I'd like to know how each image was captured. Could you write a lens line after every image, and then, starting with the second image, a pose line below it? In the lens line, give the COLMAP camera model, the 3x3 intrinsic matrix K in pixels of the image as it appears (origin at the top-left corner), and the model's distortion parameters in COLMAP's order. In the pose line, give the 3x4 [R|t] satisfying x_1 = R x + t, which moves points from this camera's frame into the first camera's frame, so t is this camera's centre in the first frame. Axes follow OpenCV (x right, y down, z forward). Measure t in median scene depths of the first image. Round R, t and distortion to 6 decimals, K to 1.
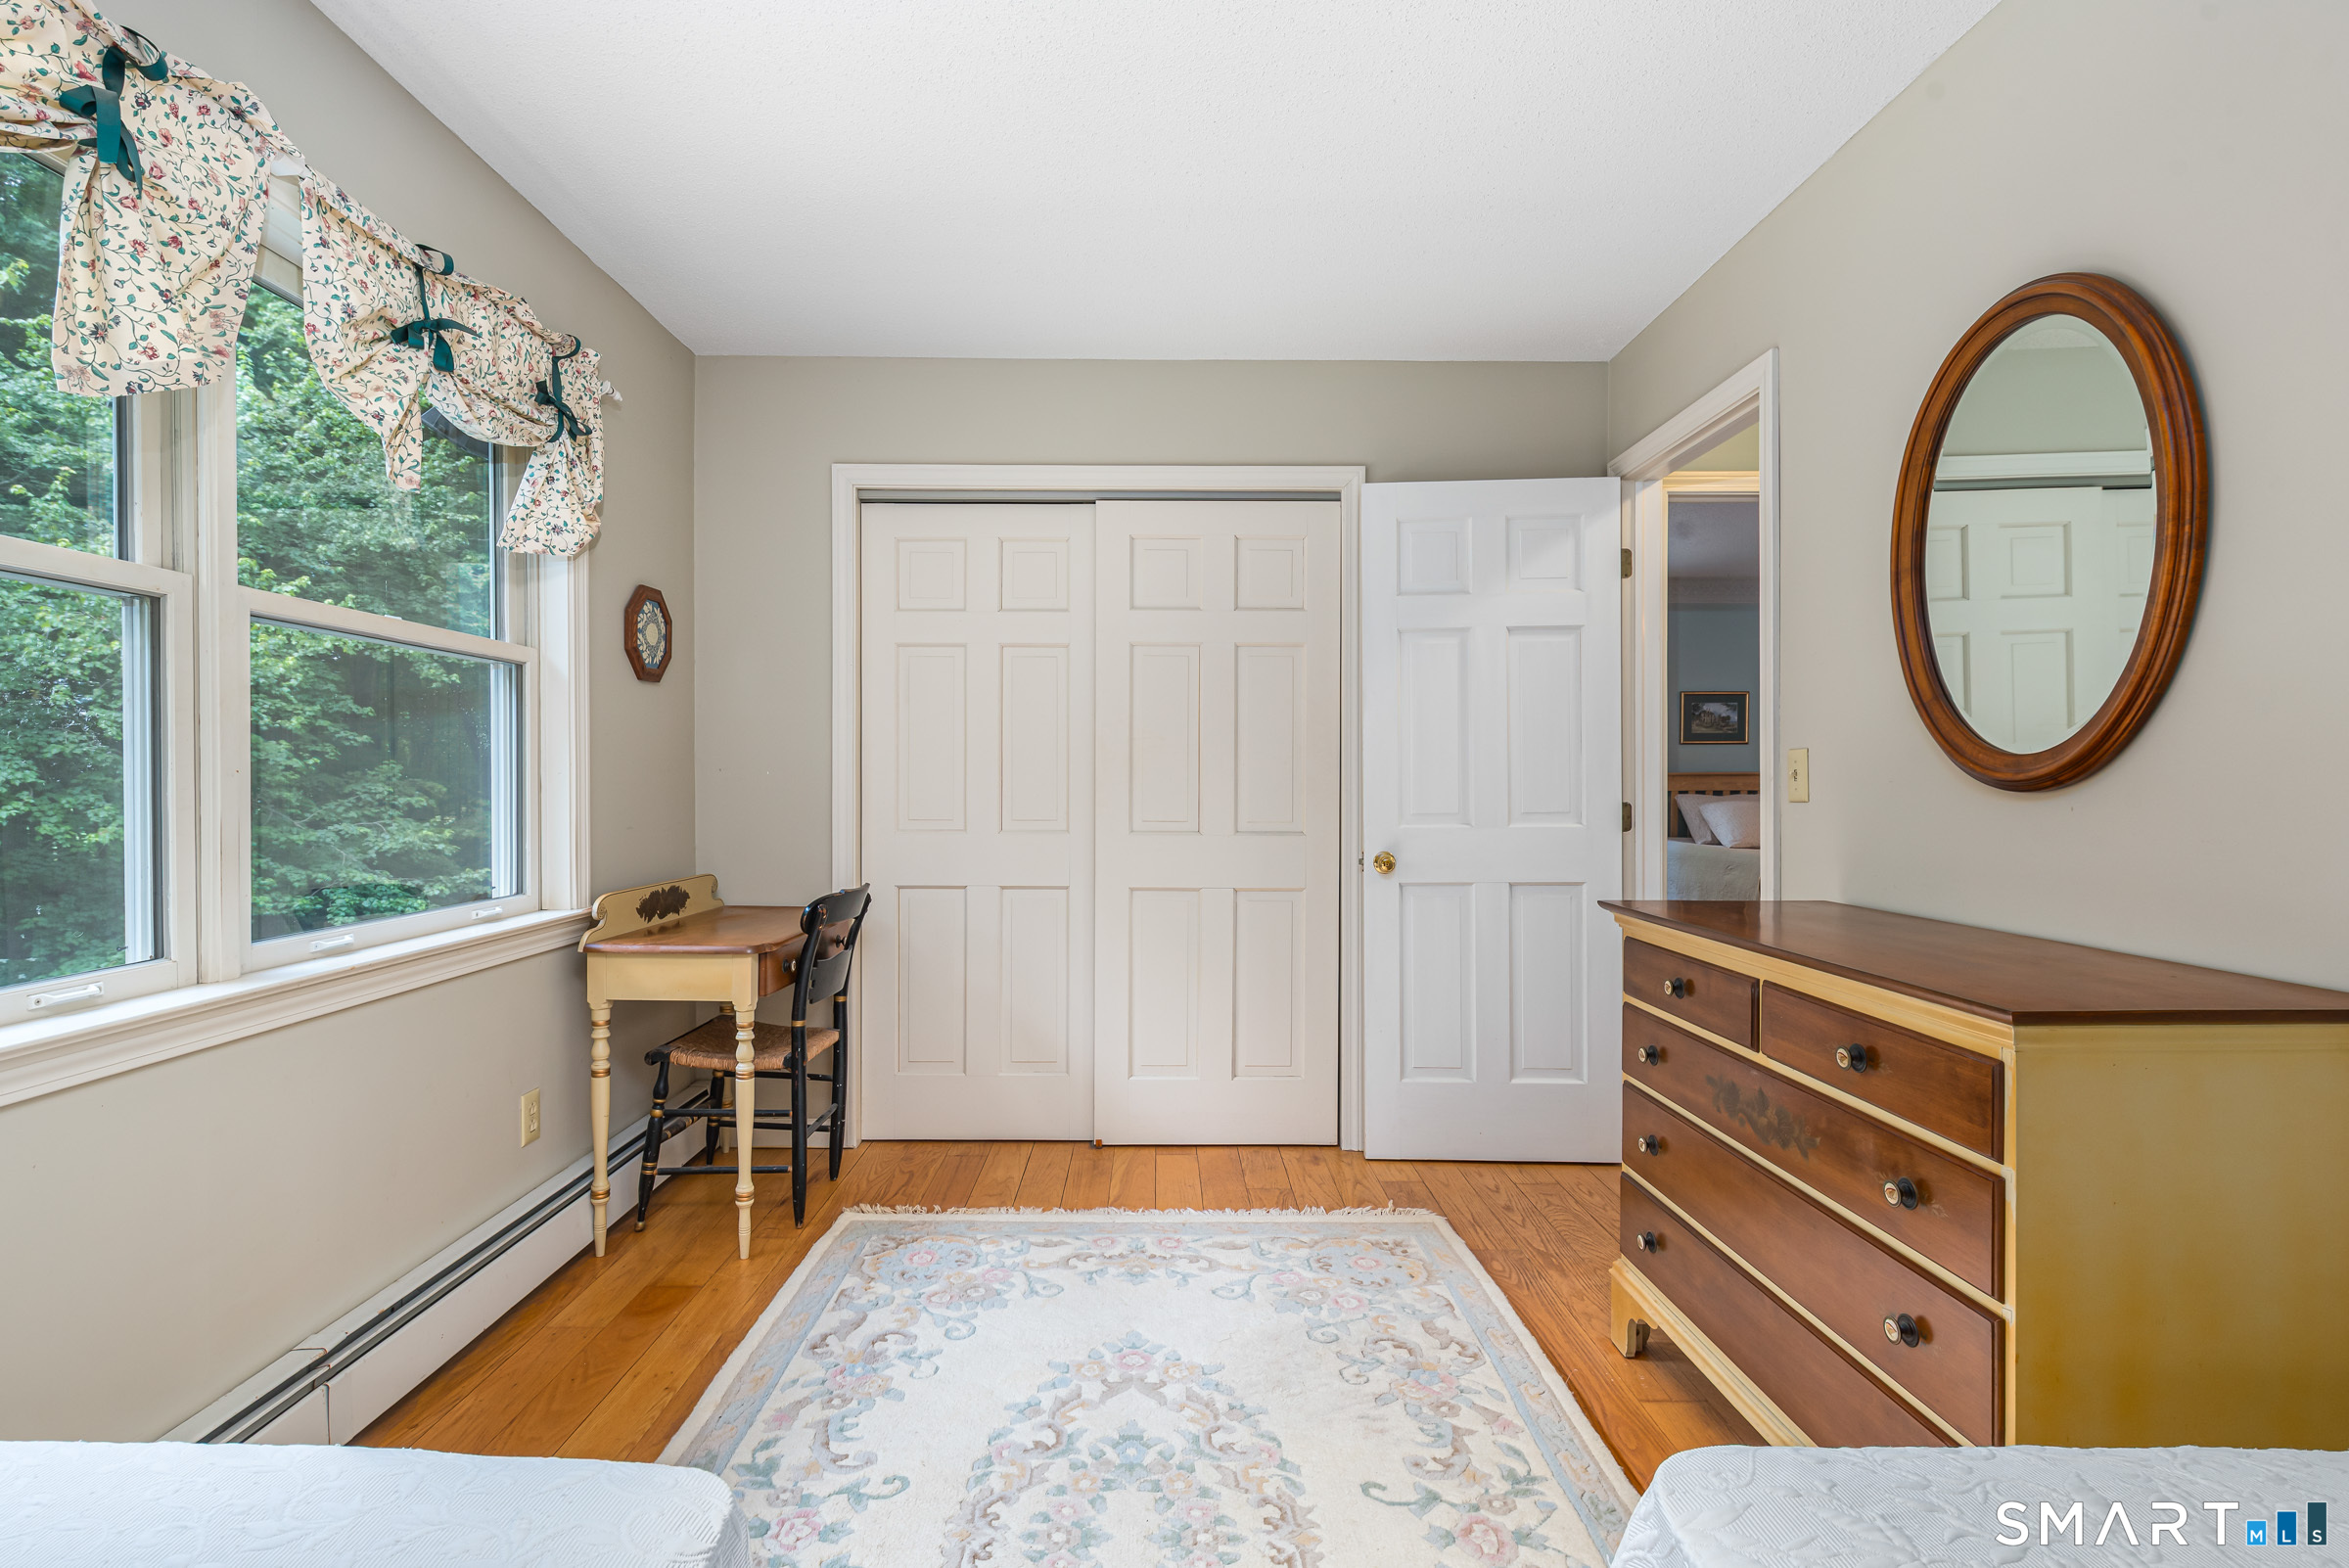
lens RADIAL K [[1171.5, 0, 1135.0], [0, 1171.5, 783.6], [0, 0, 1]] dist [0.000716, -0.000190]
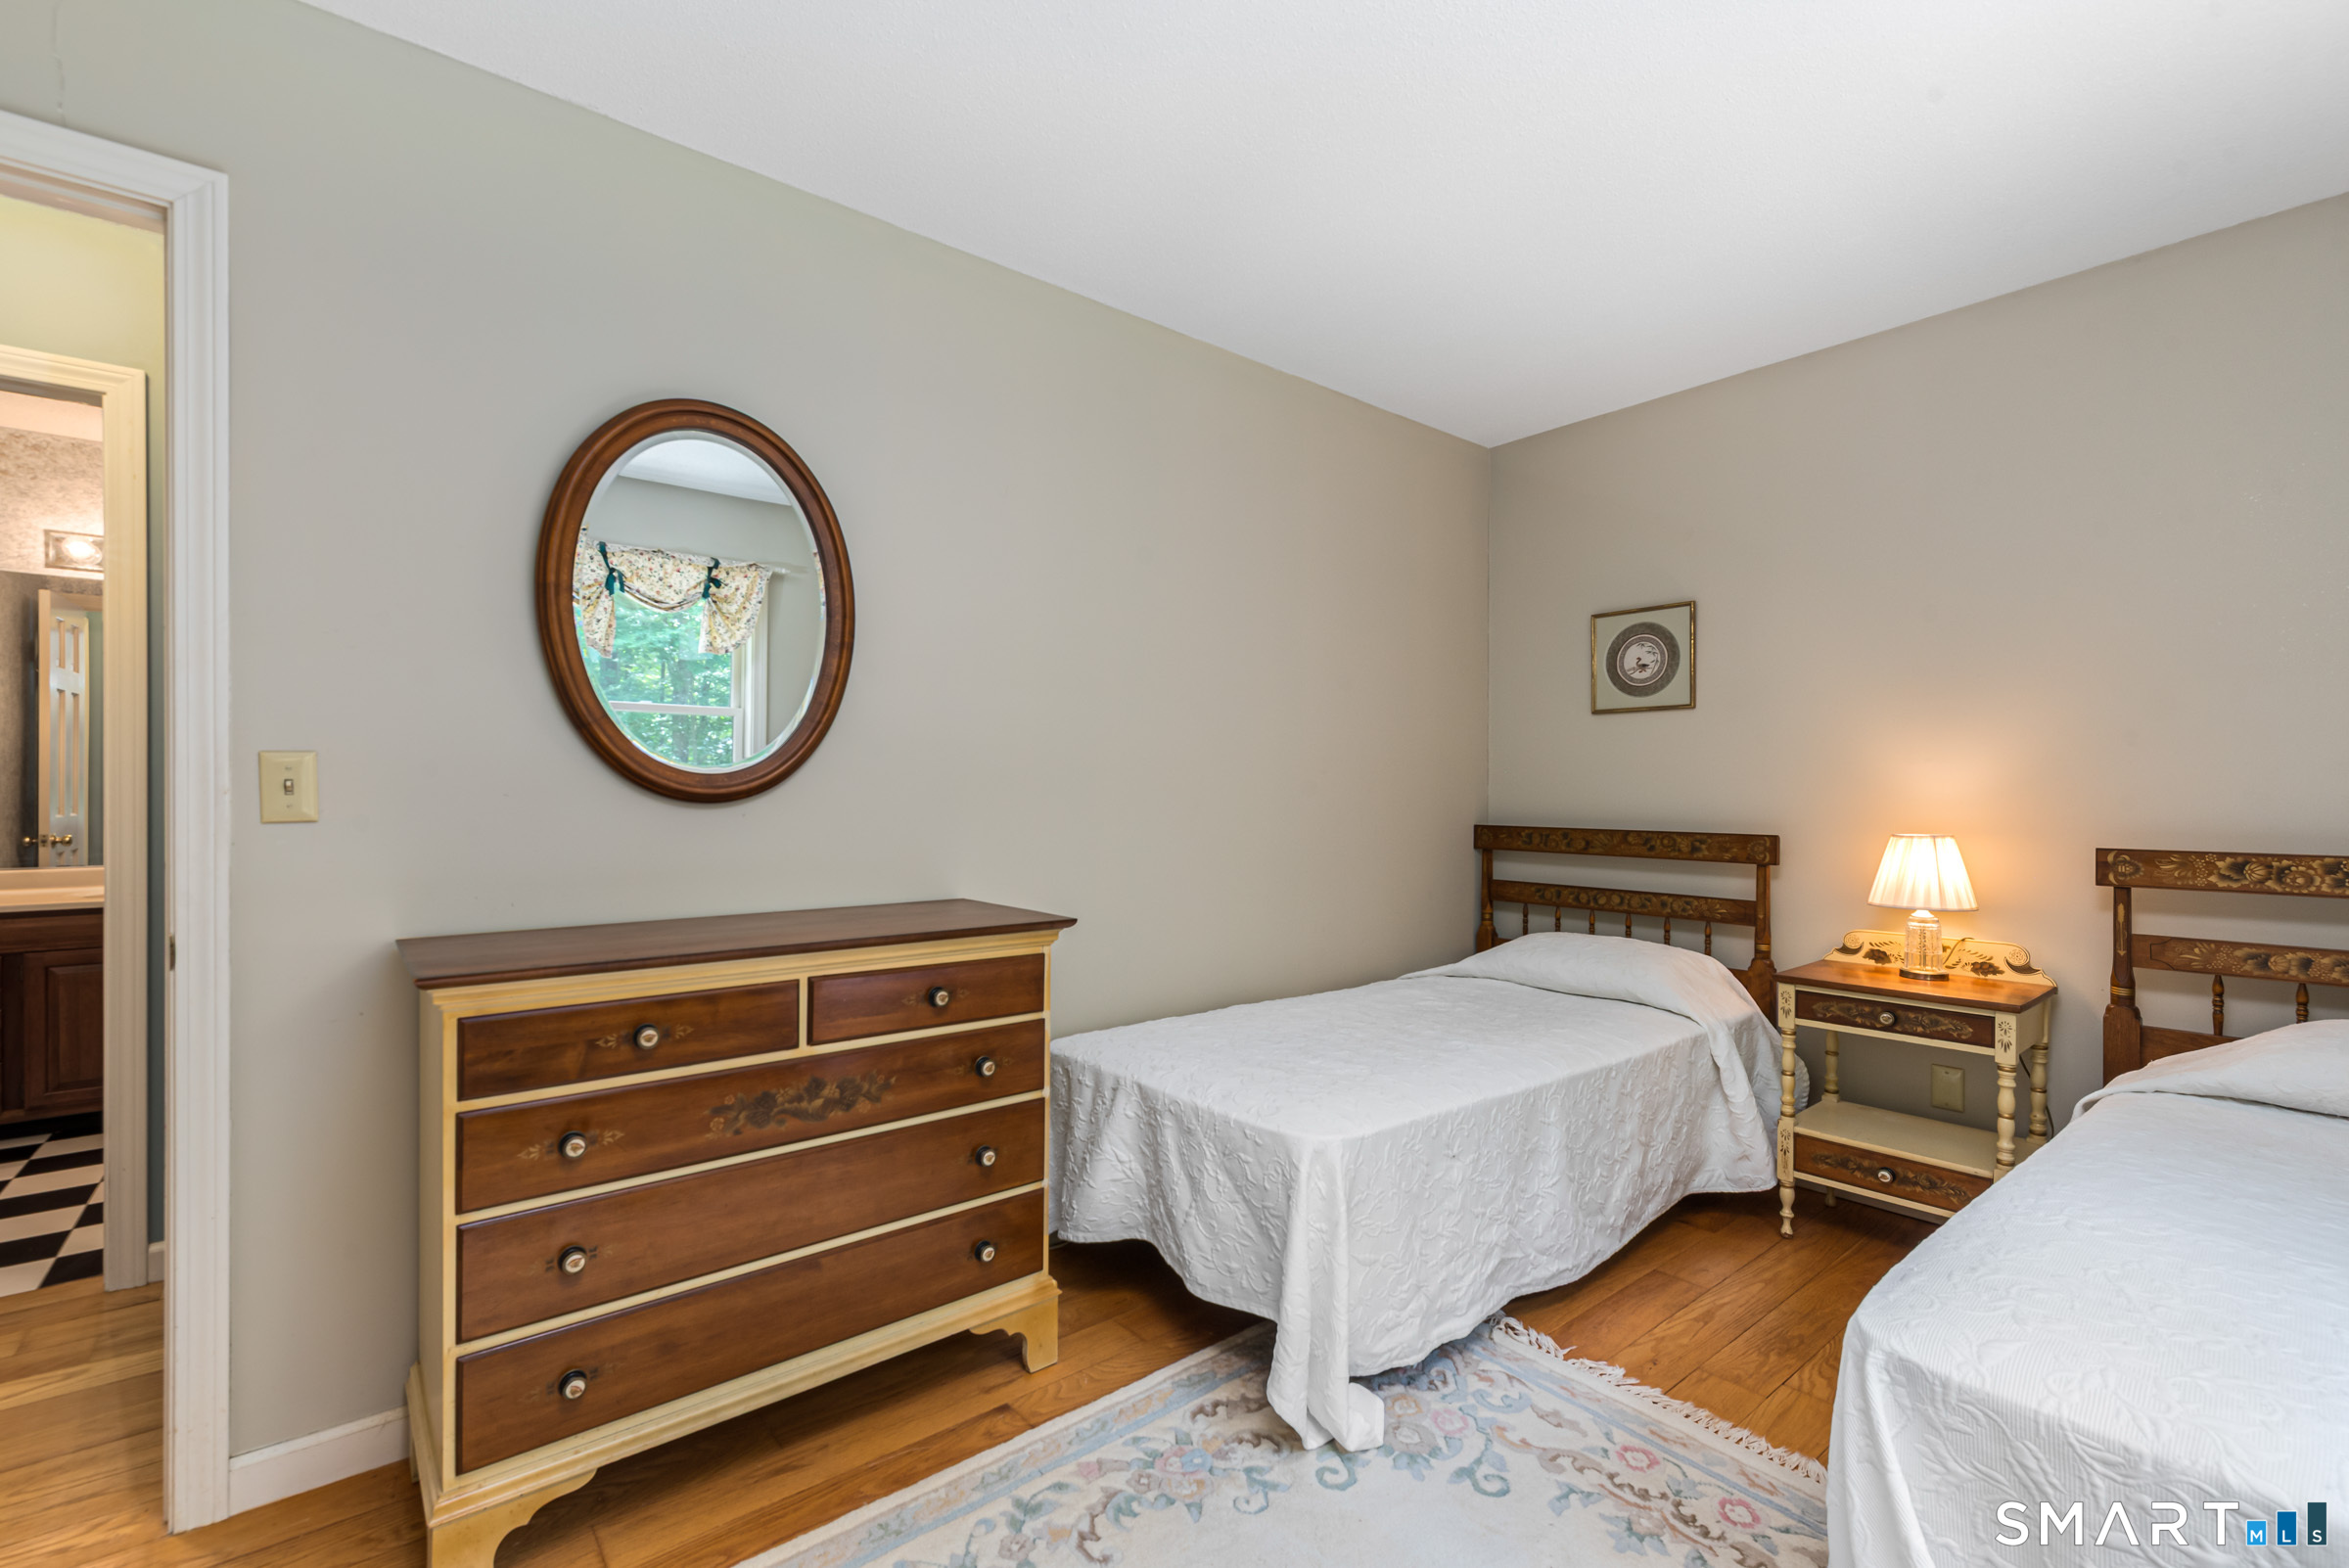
lens RADIAL K [[1017.7, 0, 1166.1], [0, 1017.7, 797.1], [0, 0, 1]] dist [0.003779, 0.000217]
pose [[-0.639535, 0.002445, 0.768758, -0.395673], [0.001312, 0.999997, -0.002089, 0.000907], [-0.768761, -0.000327, -0.639536, 1.289923]]
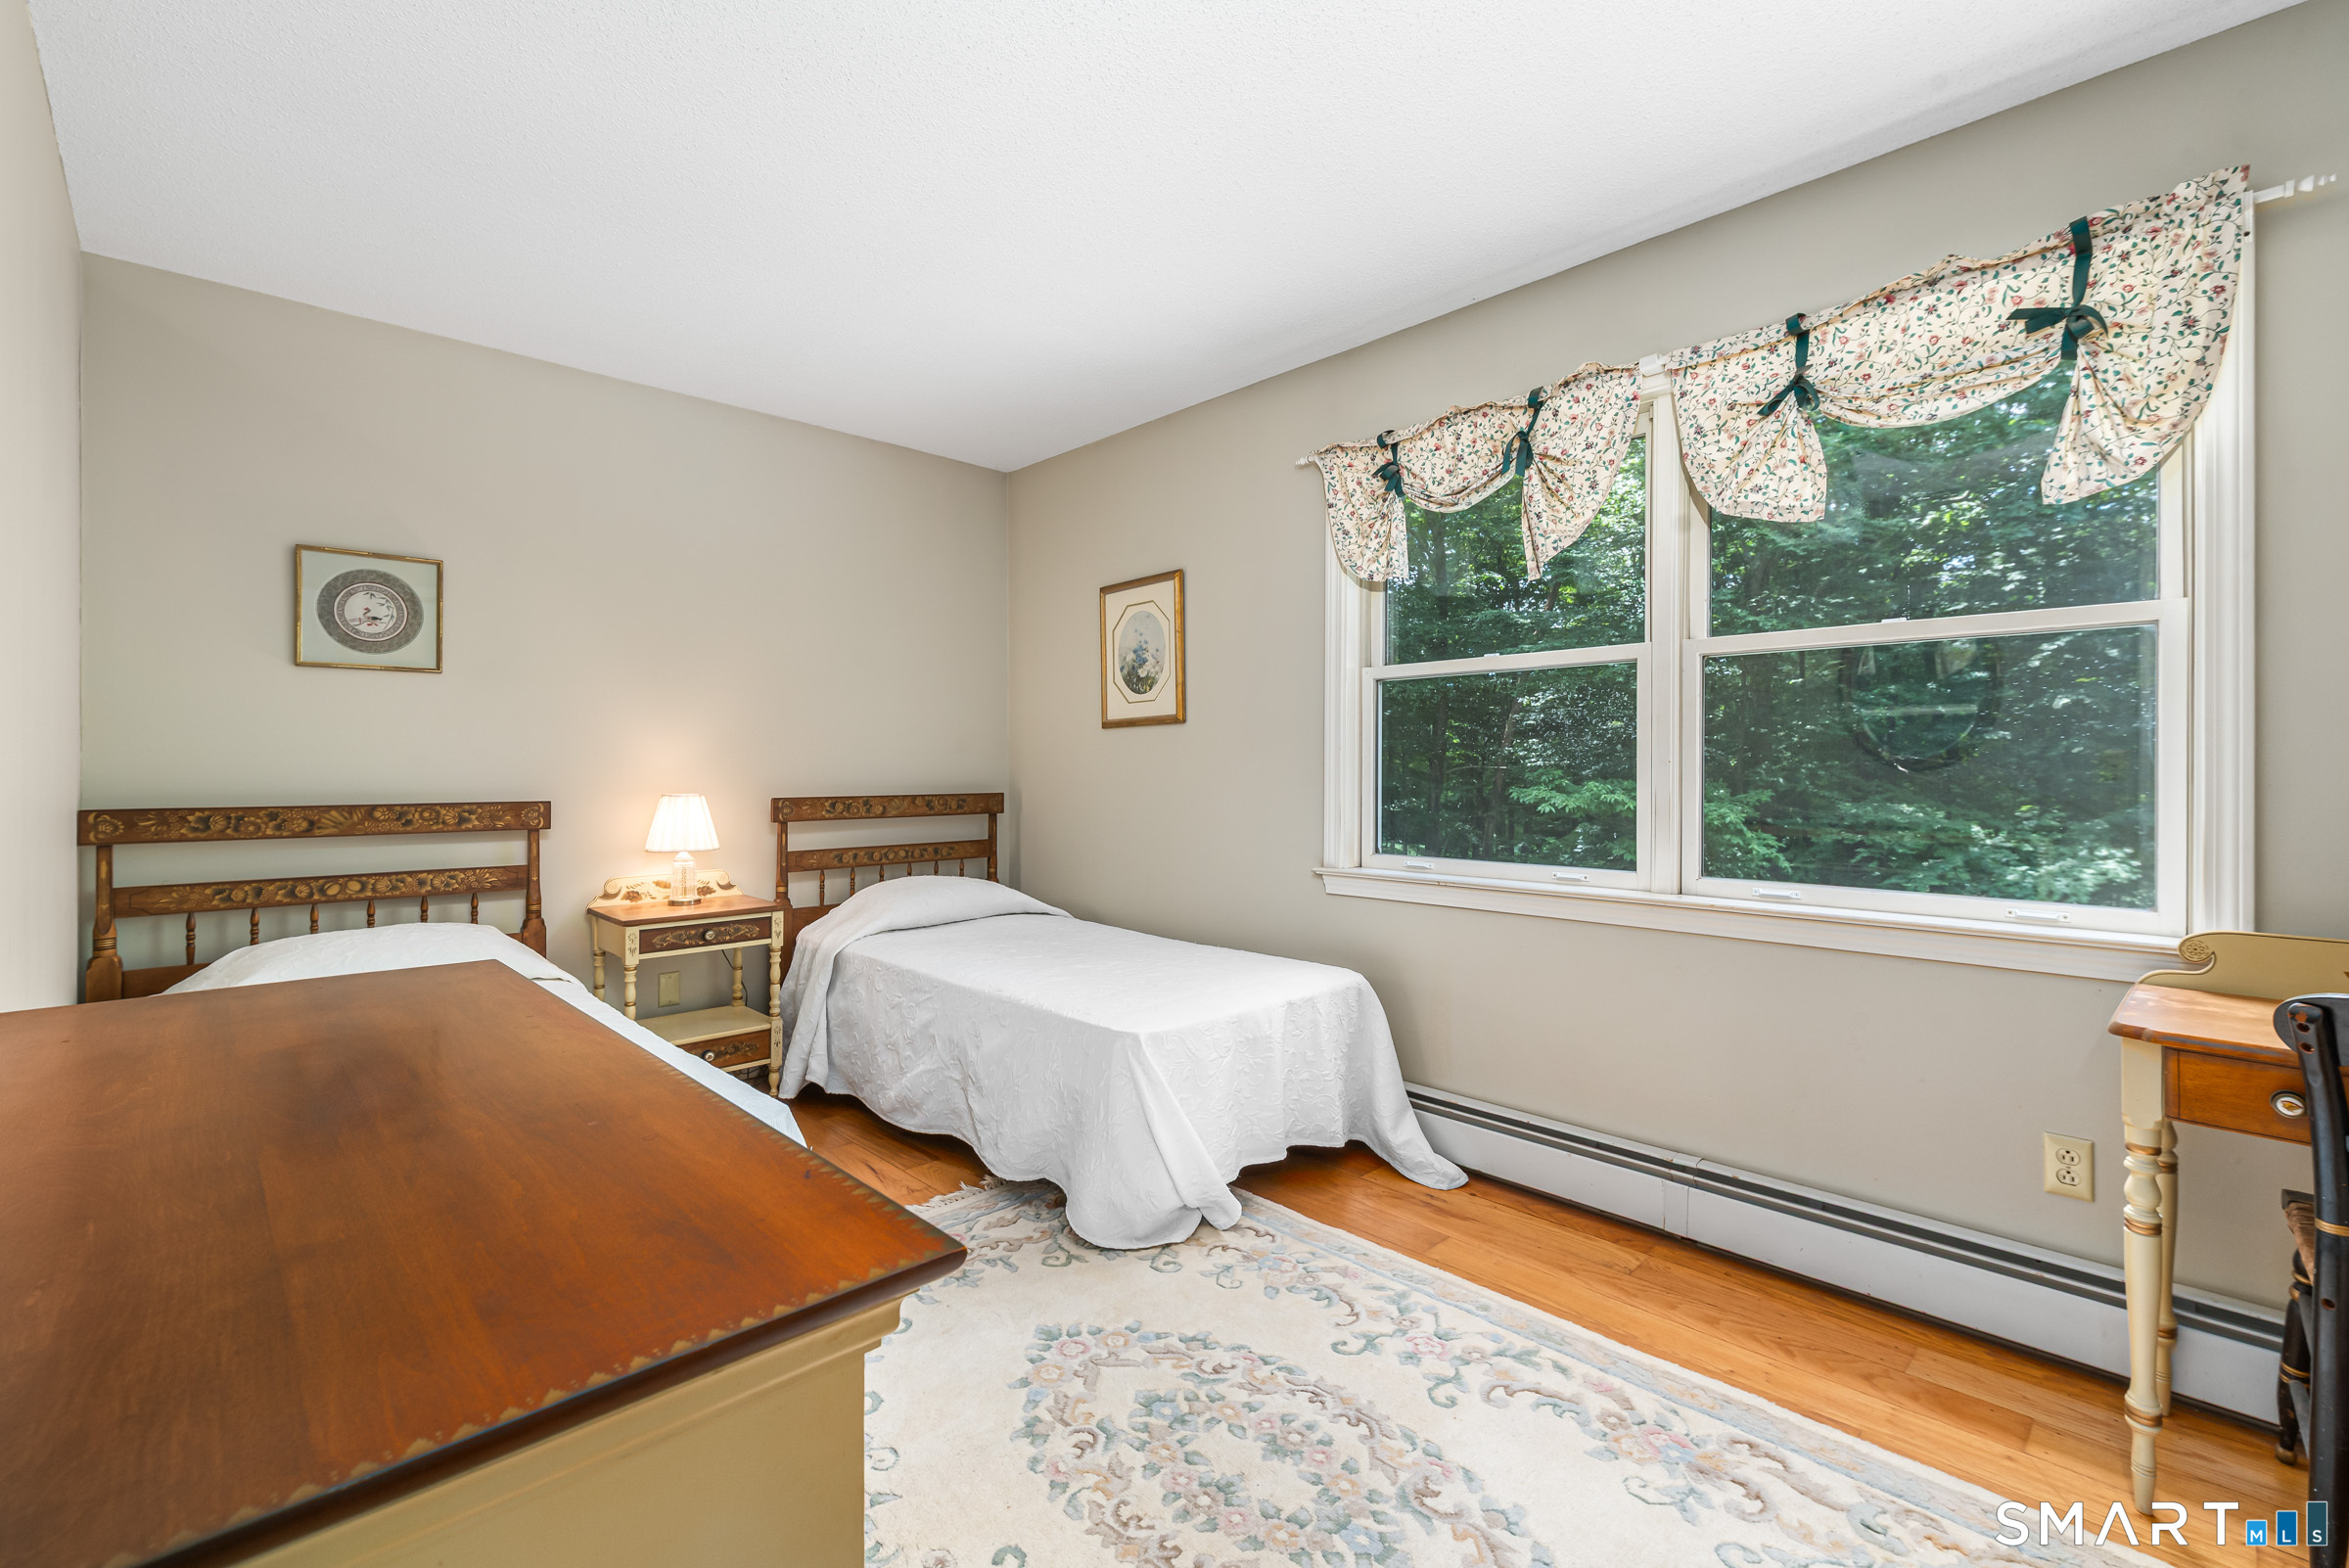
lens RADIAL K [[1017.7, 0, 1160.9], [0, 1017.7, 761.6], [0, 0, 1]] dist [0.003779, 0.000217]
pose [[-0.721775, 0.007170, -0.692091, 0.656353], [0.000663, 0.999953, 0.009668, -0.024488], [0.692127, 0.006520, -0.721746, 1.496164]]
